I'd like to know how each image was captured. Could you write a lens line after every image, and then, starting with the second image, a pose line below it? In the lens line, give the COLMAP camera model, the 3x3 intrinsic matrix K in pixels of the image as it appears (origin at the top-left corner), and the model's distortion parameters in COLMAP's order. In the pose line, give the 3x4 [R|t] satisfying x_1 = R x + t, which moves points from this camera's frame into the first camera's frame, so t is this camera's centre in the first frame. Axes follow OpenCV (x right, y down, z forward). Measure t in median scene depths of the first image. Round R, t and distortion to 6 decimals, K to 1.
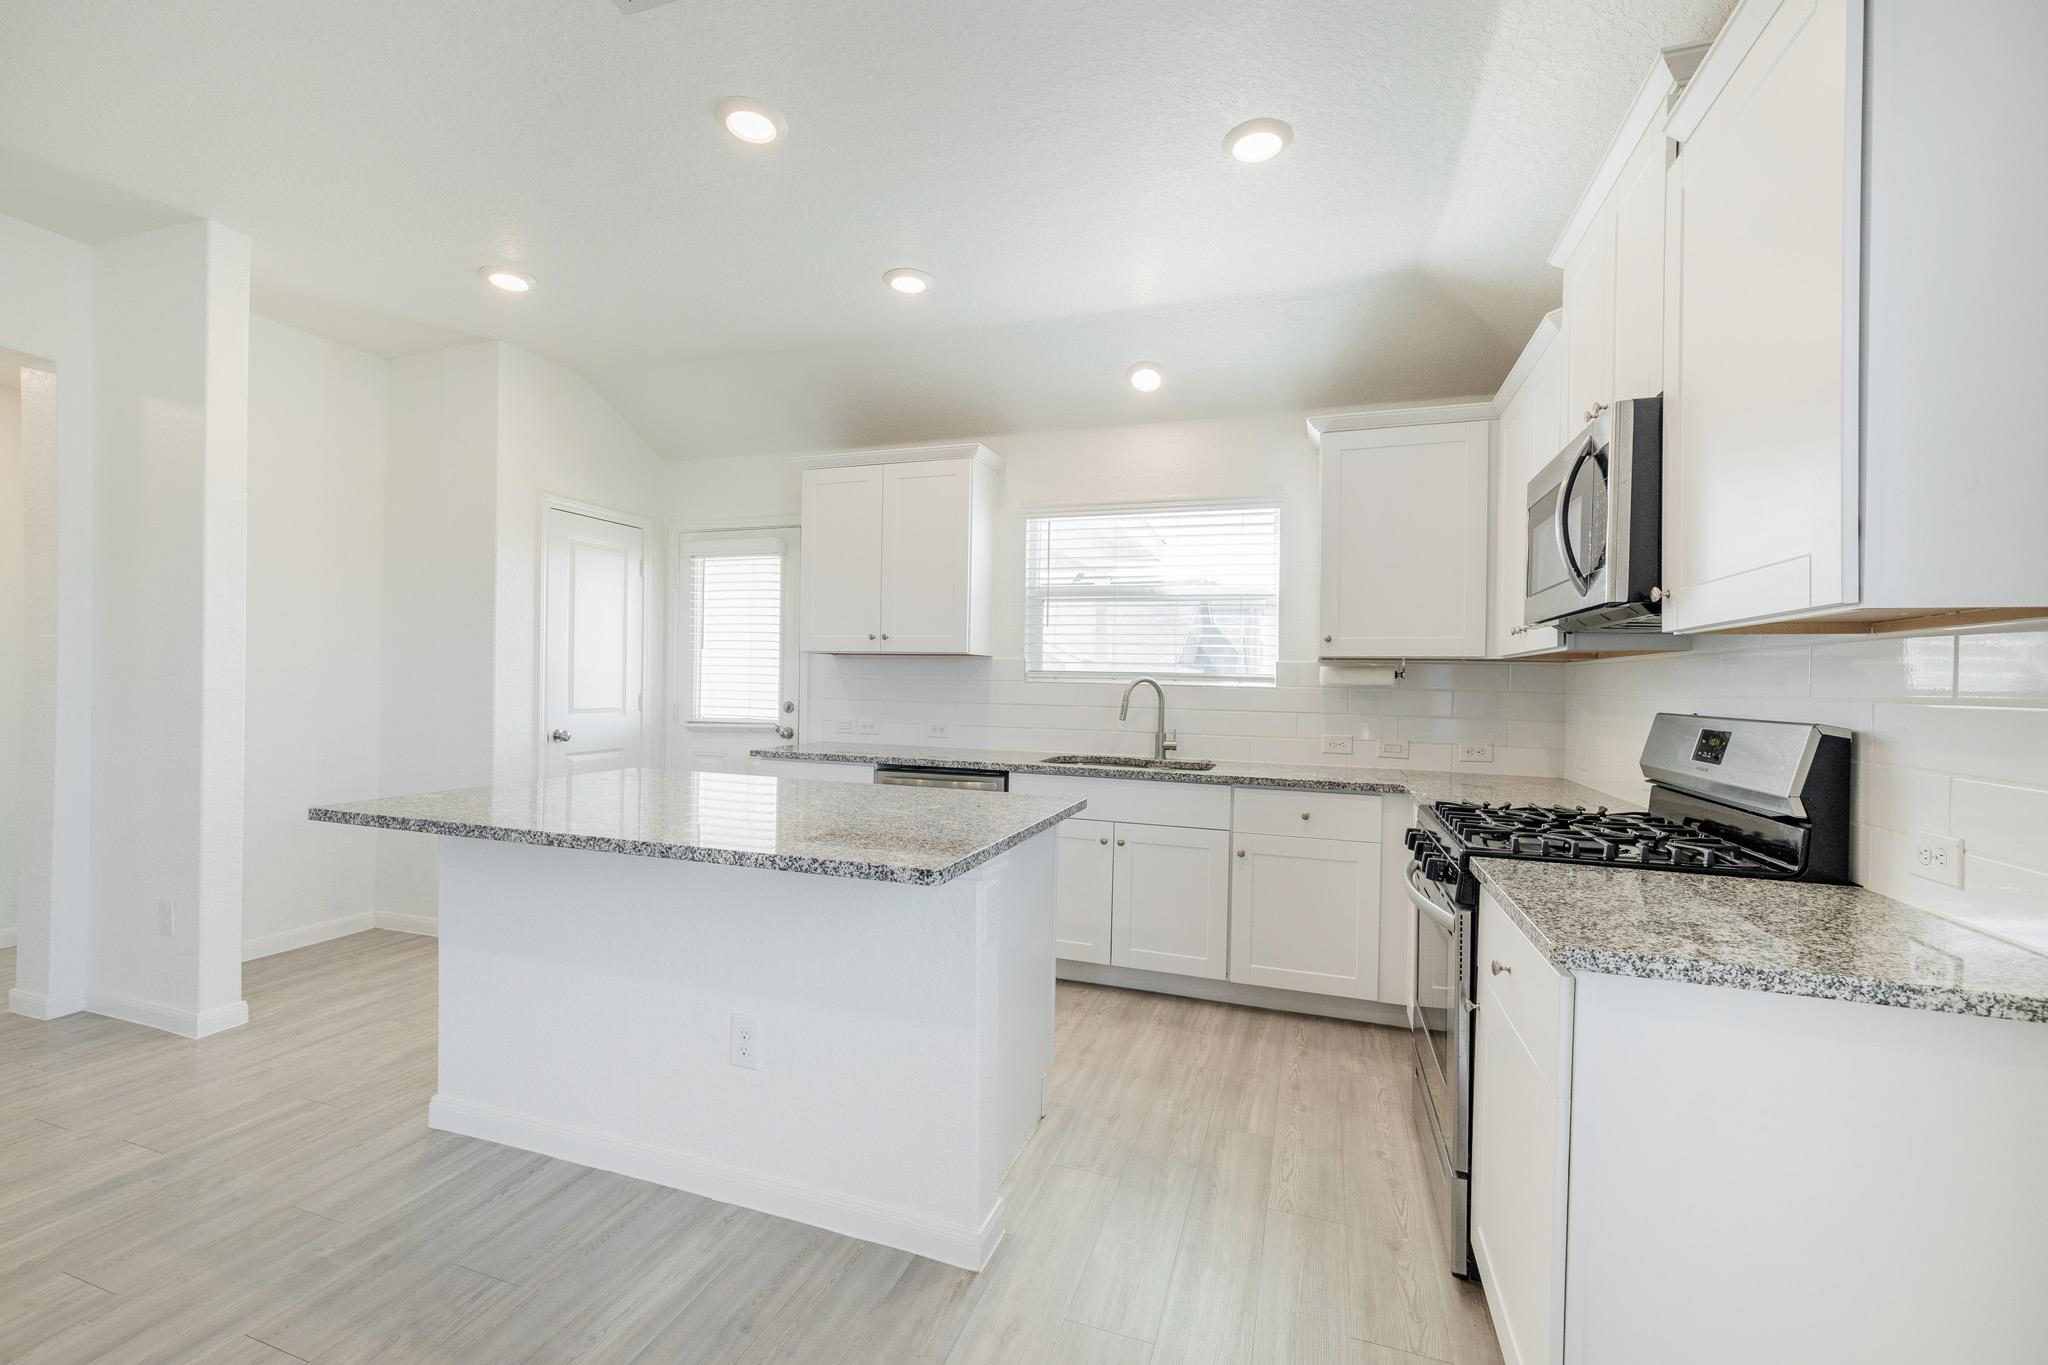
lens RADIAL K [[838.9, 0, 1025.6], [0, 838.9, 687.8], [0, 0, 1]] dist [0.000072, 0.000536]
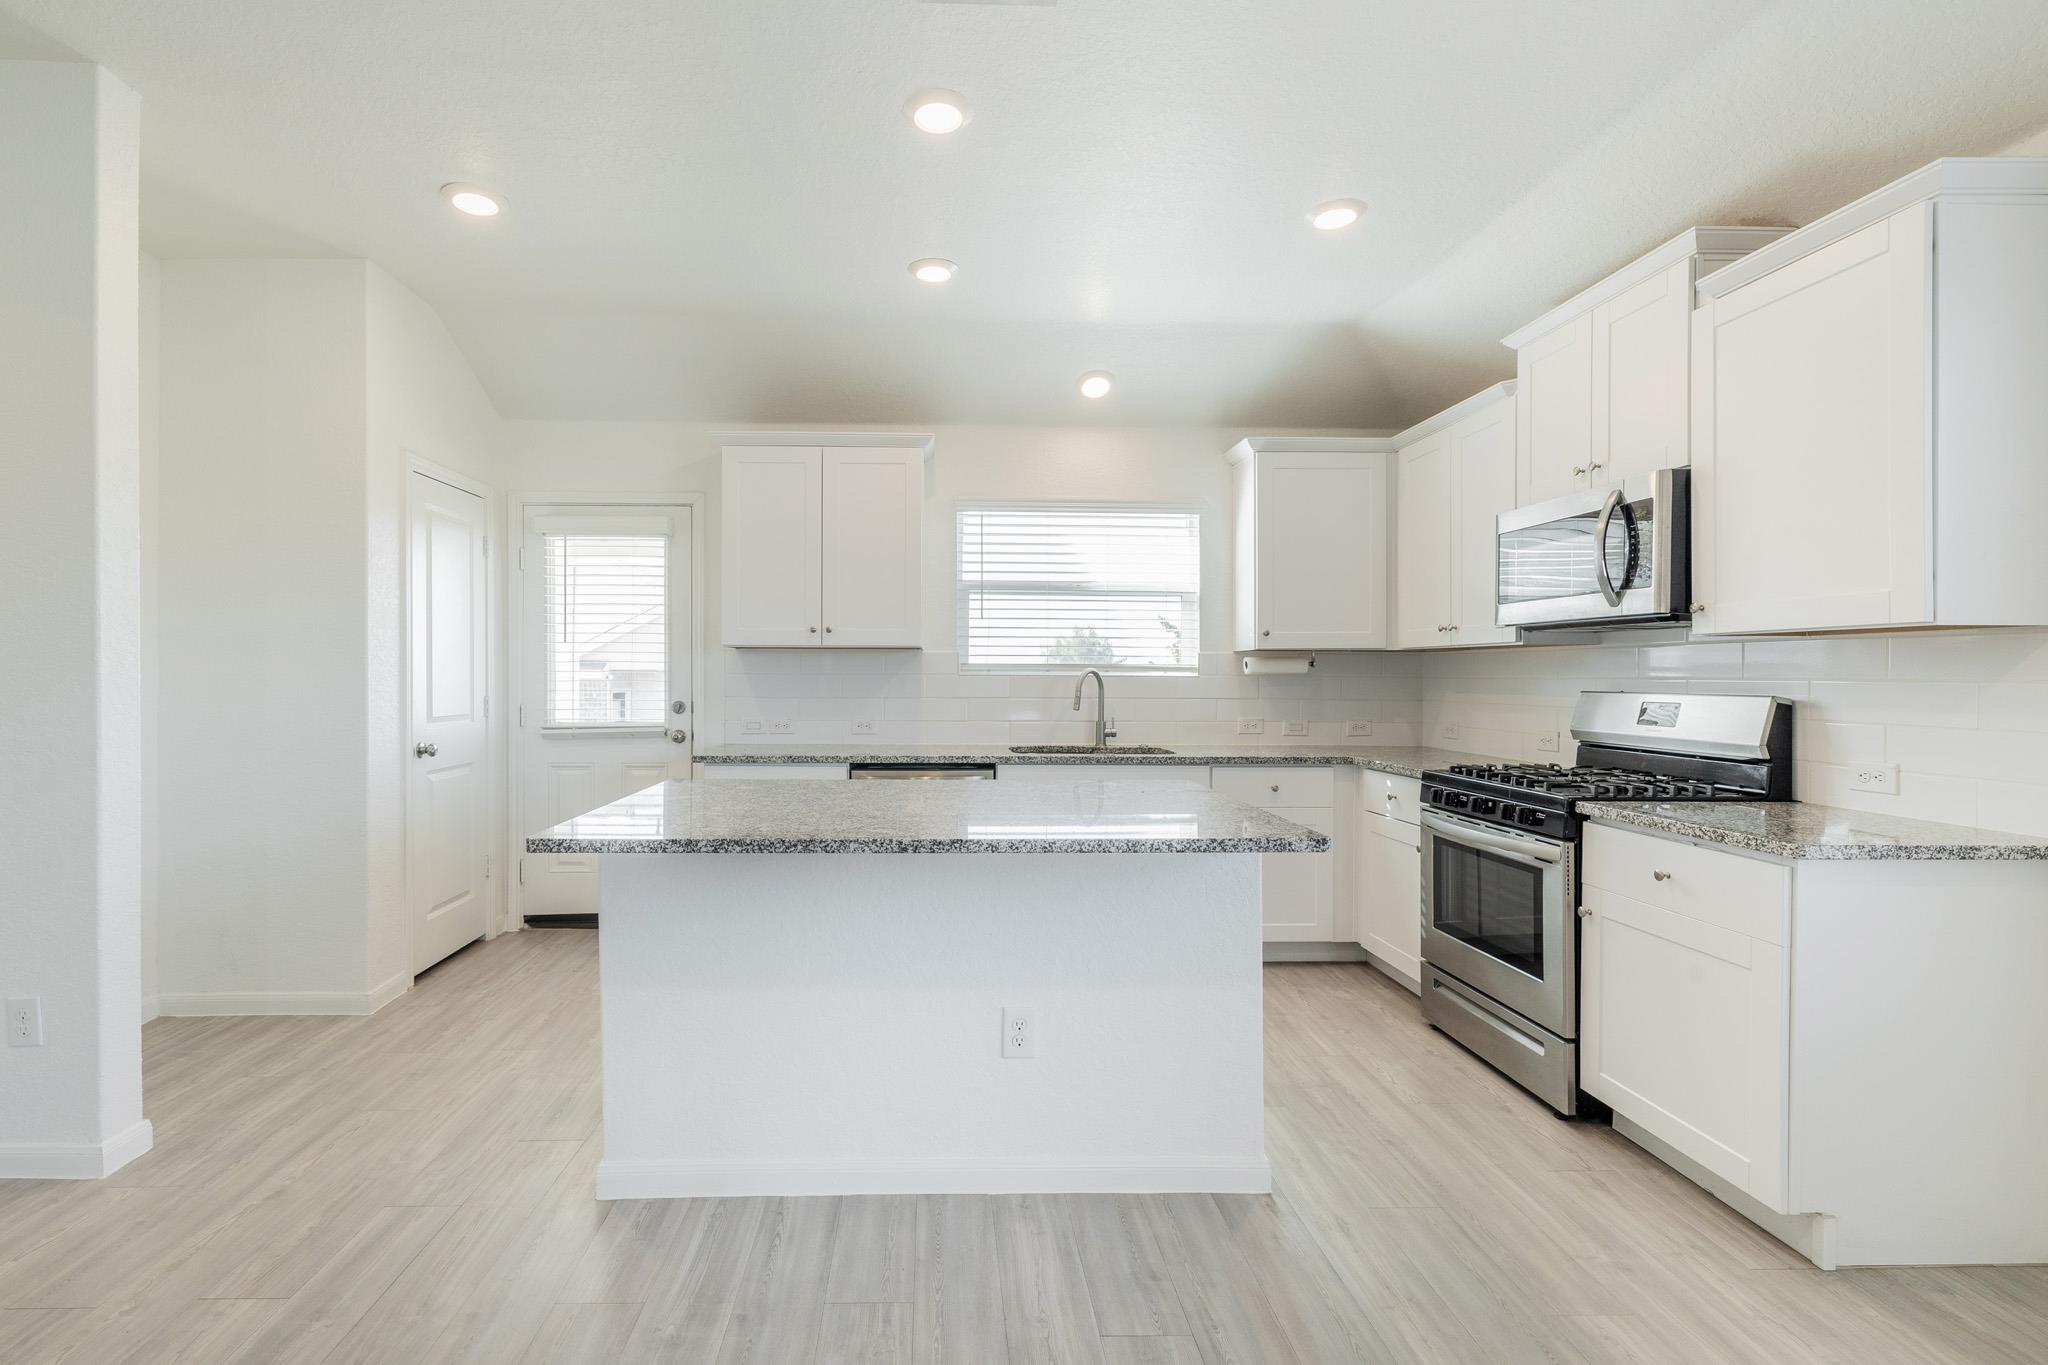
lens RADIAL K [[870.3, 0, 1024.0], [0, 870.3, 682.5], [0, 0, 1]] dist [0.000833, 0.000437]
pose [[0.937833, -0.019037, 0.346563, -0.347885], [0.017125, 0.999817, 0.008577, -0.006809], [-0.346663, -0.002109, 0.937987, 0.002487]]
